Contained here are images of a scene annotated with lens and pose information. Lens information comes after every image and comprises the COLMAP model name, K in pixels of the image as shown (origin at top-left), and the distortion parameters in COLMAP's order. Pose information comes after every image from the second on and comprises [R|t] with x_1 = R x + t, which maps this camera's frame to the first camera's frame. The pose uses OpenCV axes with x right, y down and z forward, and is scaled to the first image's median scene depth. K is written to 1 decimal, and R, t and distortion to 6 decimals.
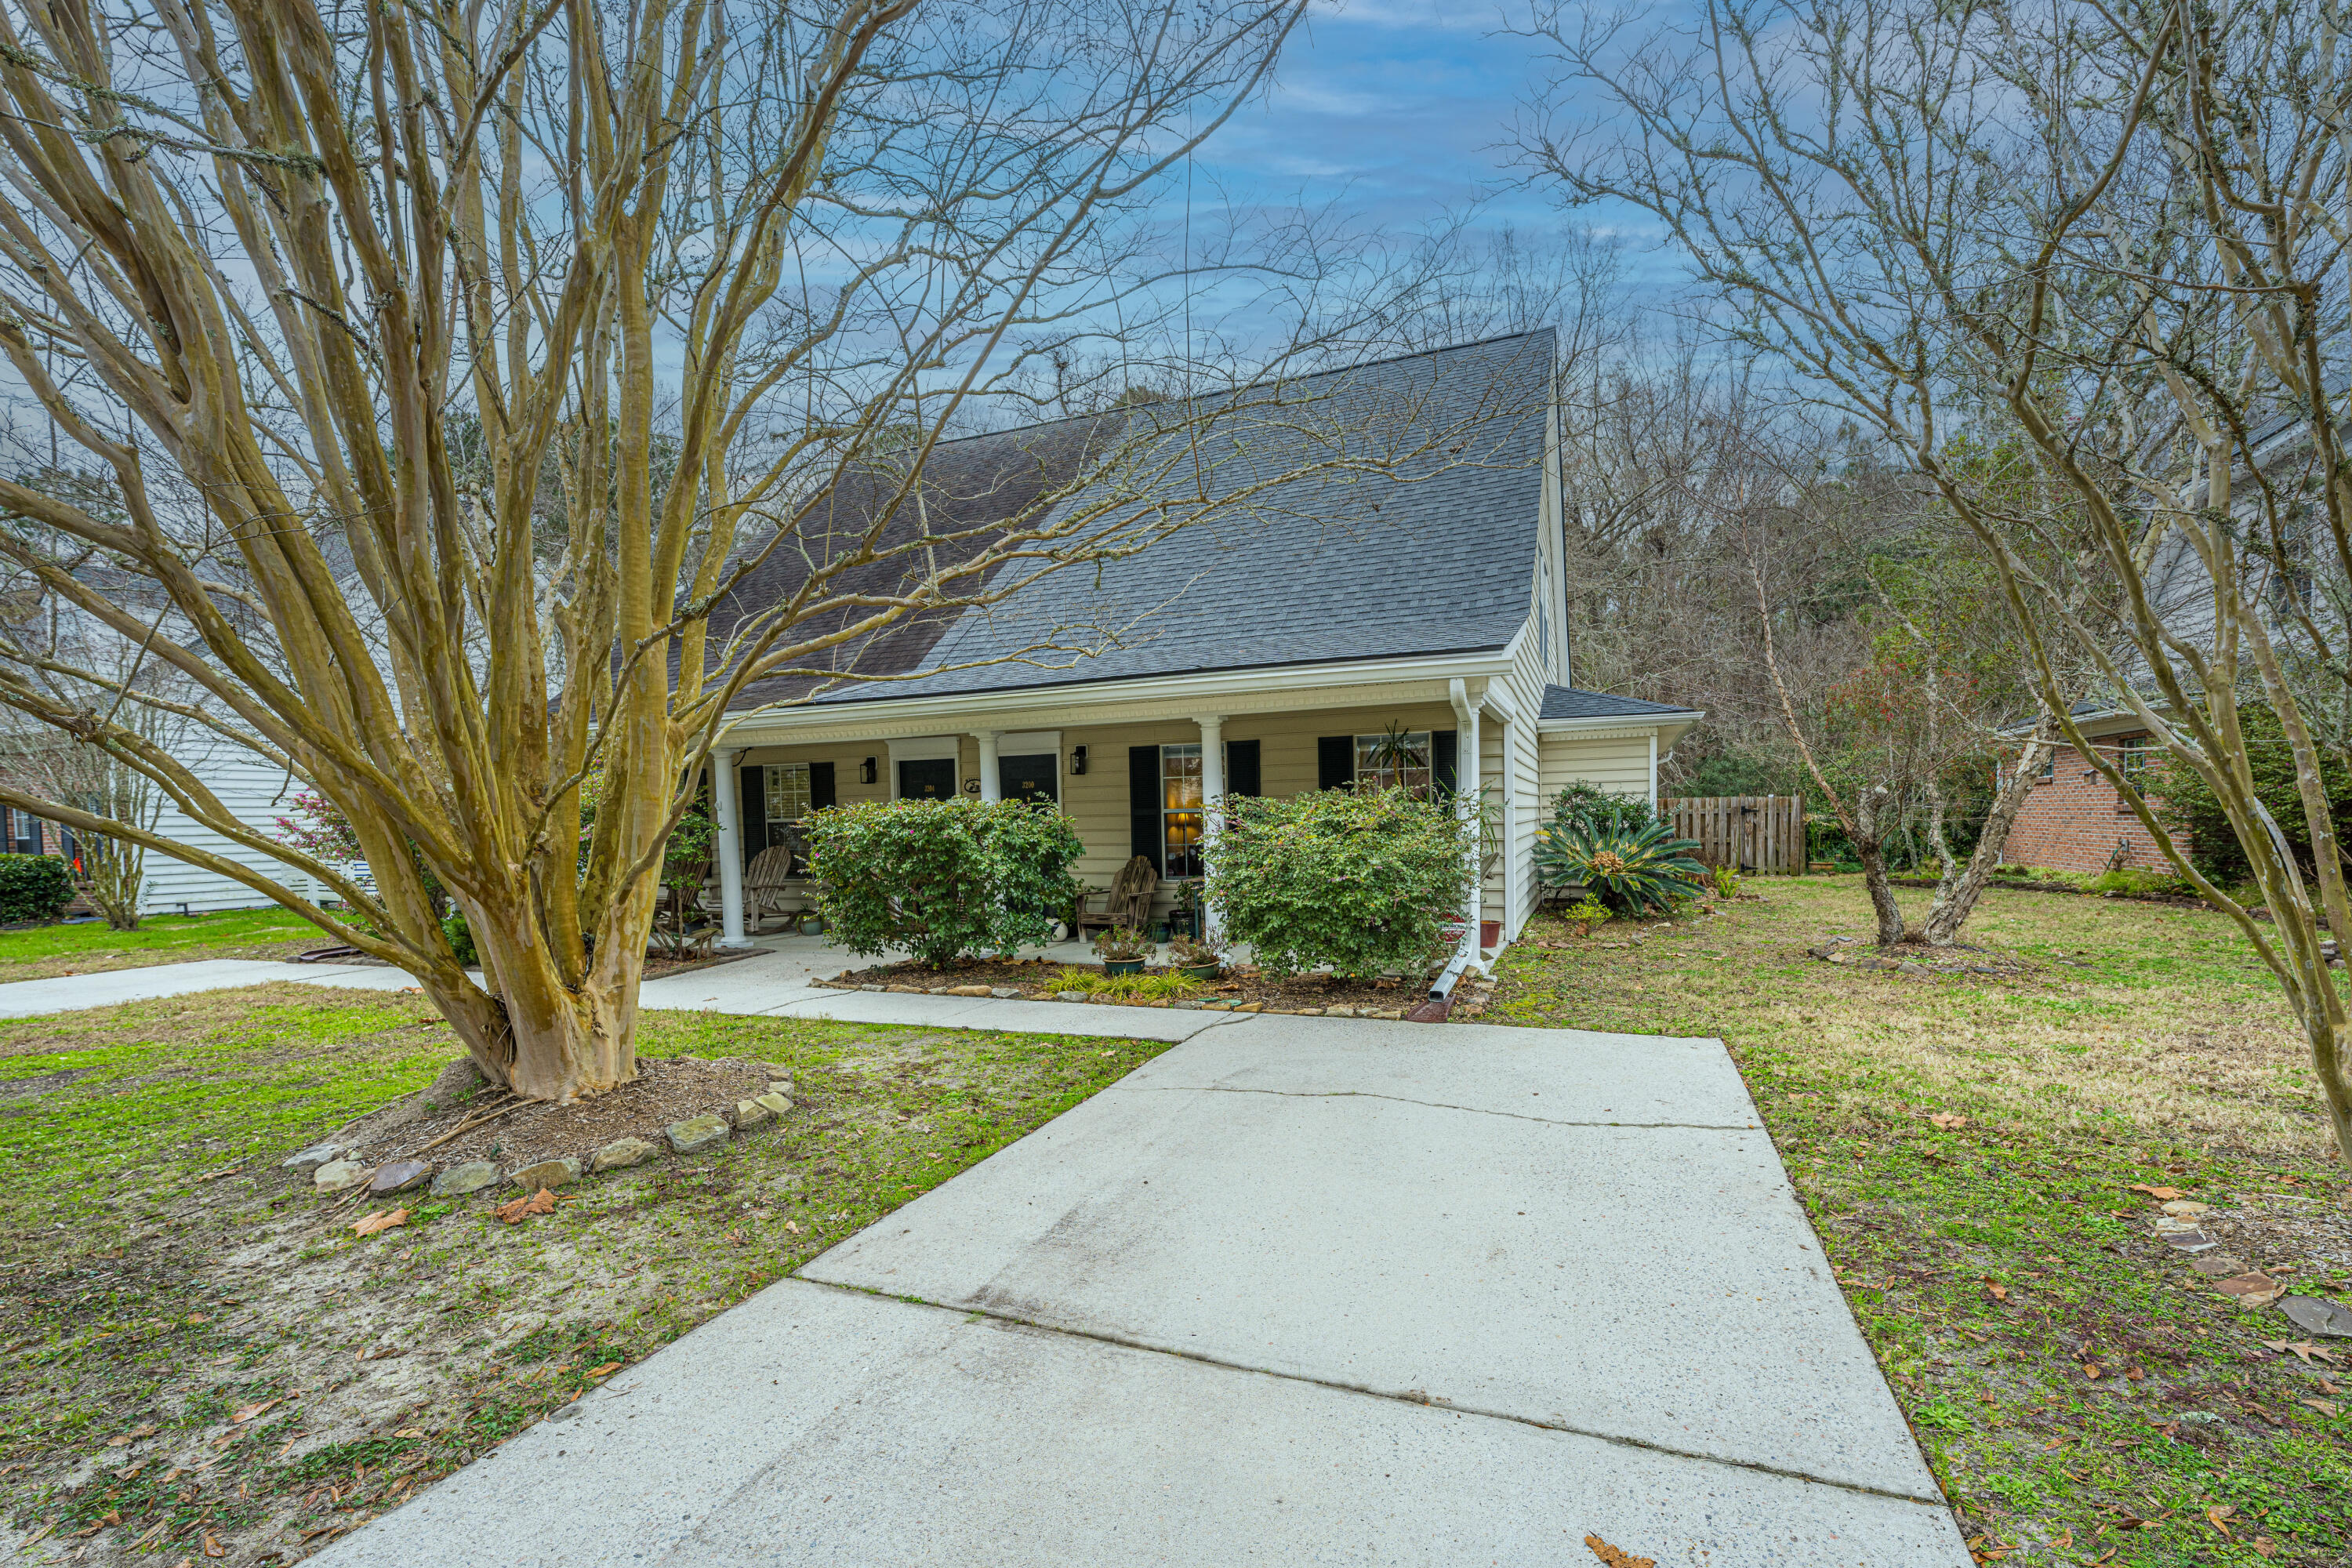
lens RADIAL K [[982.4, 0, 1179.9], [0, 982.4, 781.2], [0, 0, 1]] dist [0.001567, 0.000090]
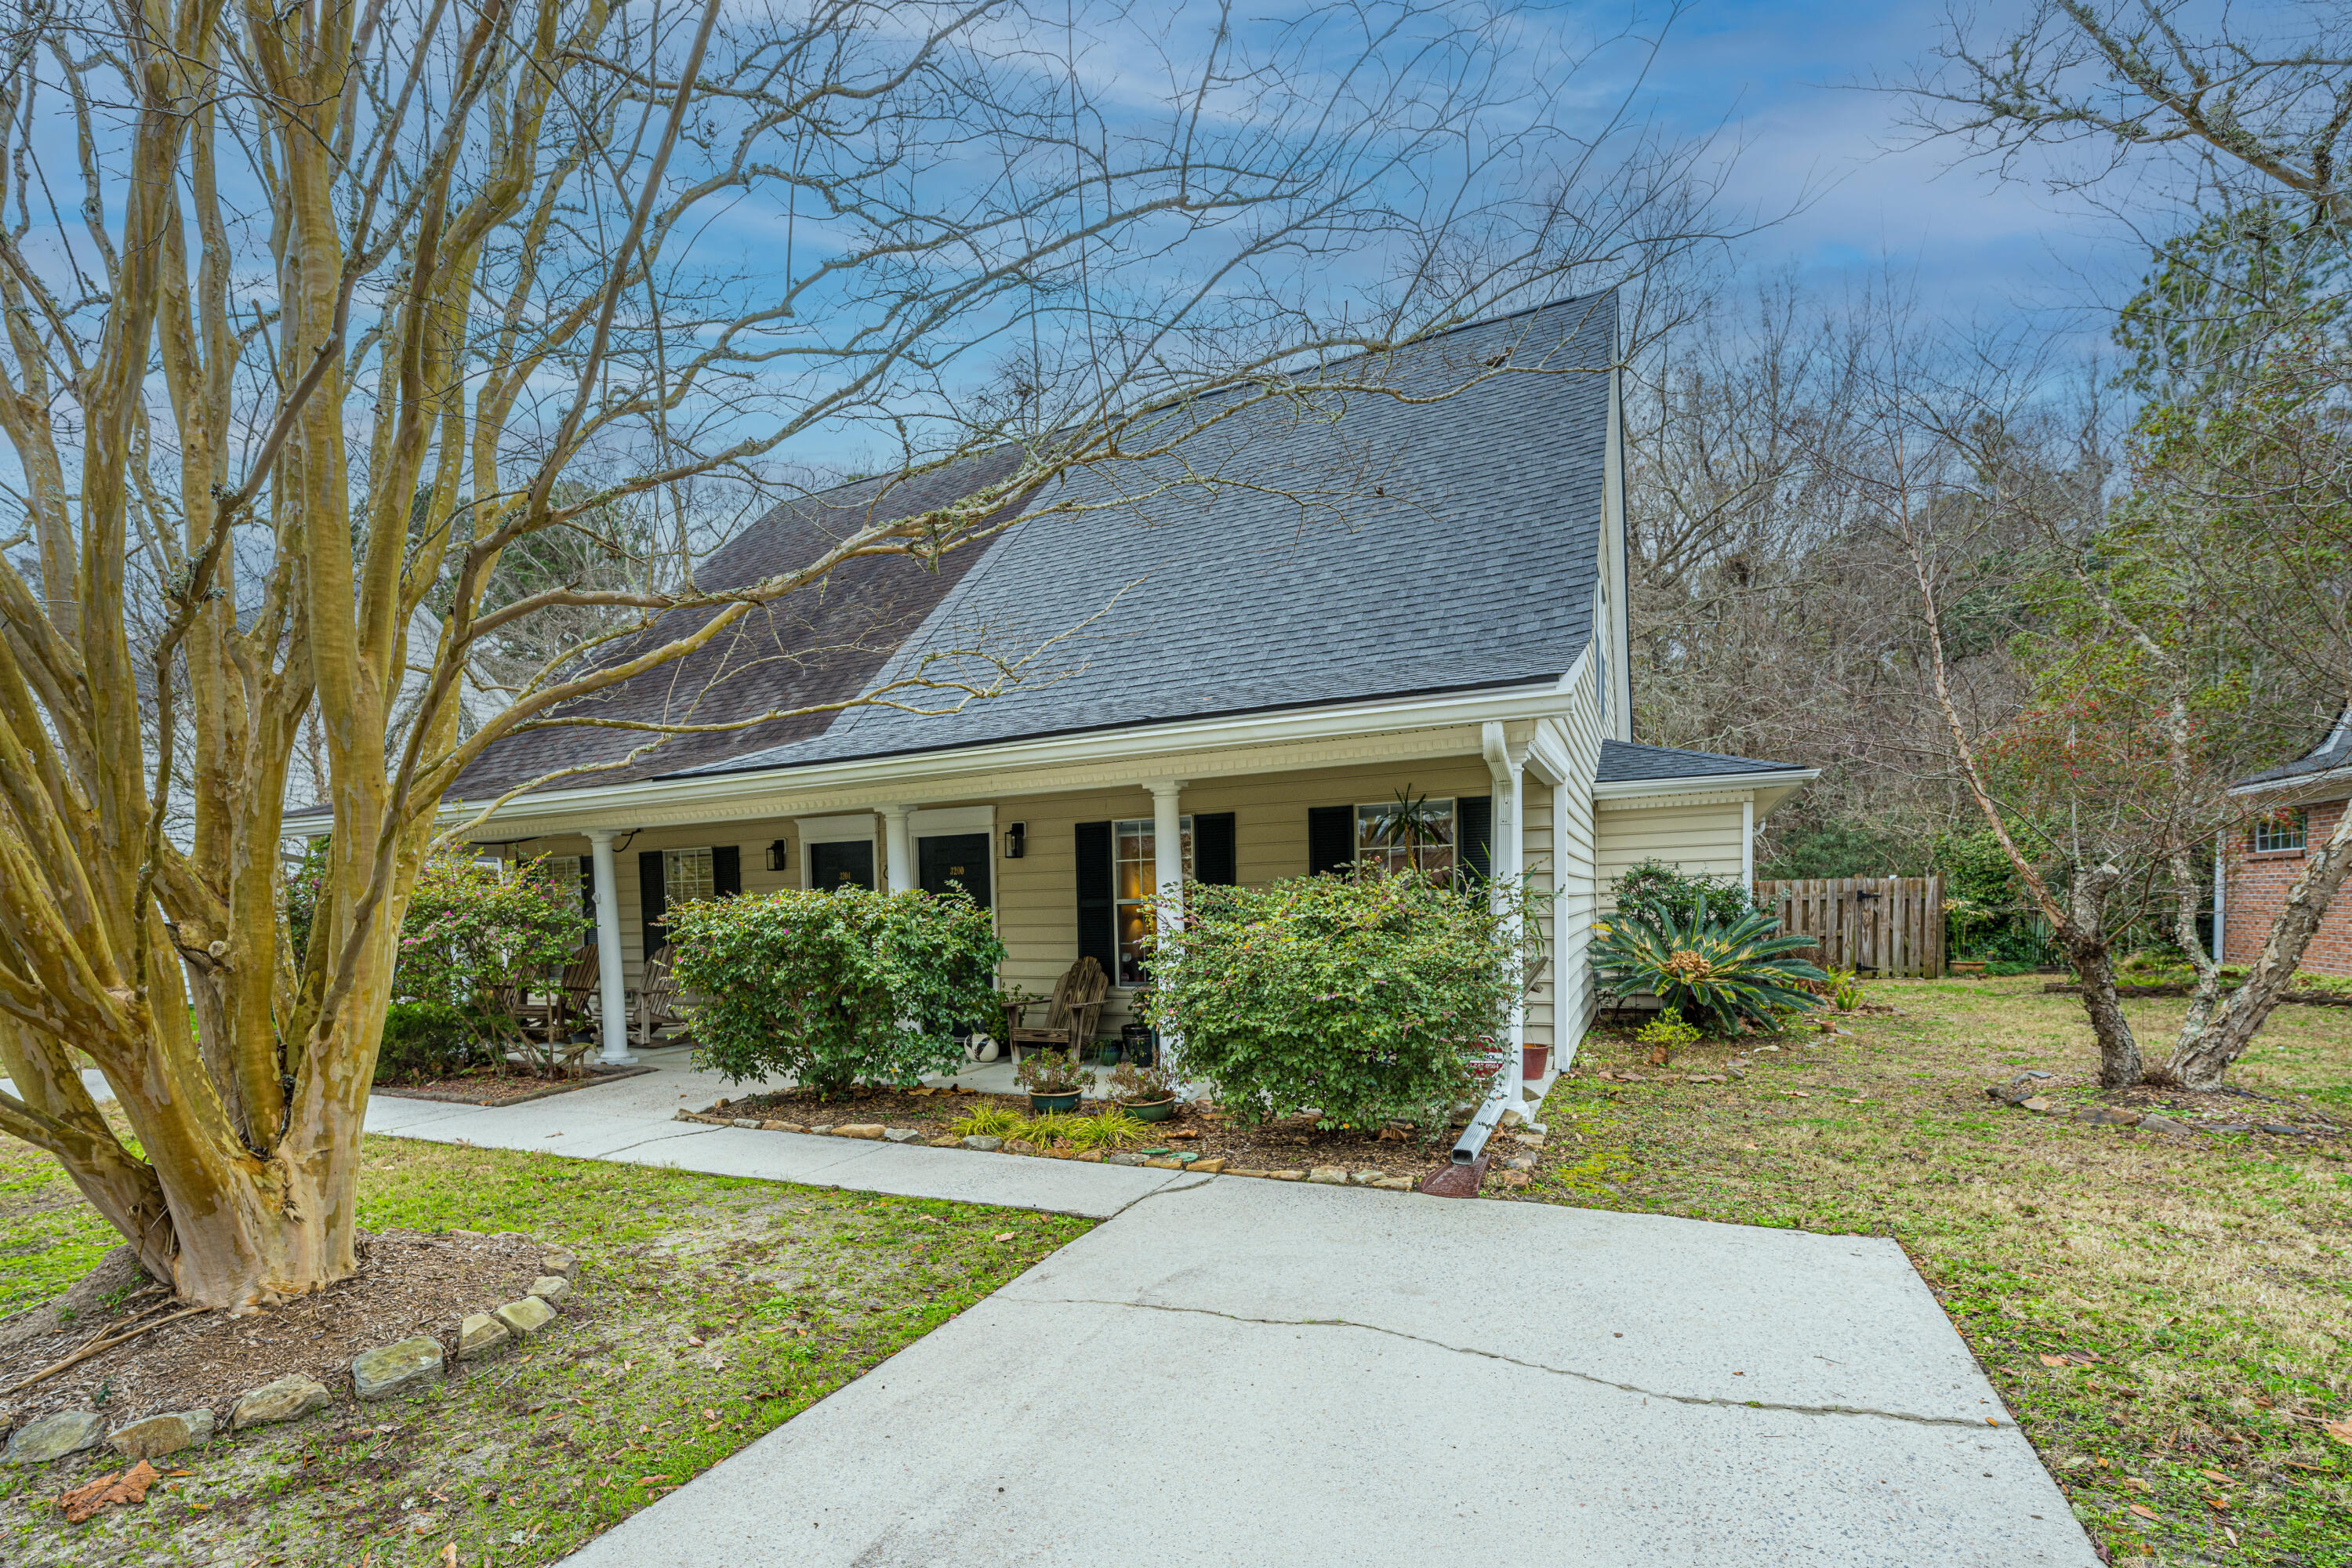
lens RADIAL K [[982.4, 0, 1104.4], [0, 982.4, 894.0], [0, 0, 1]] dist [0.001567, 0.000090]
pose [[0.995824, -0.005500, -0.091129, 0.058296], [0.008308, 0.999501, 0.030466, -0.000989], [0.090916, -0.031096, 0.995373, 0.233504]]
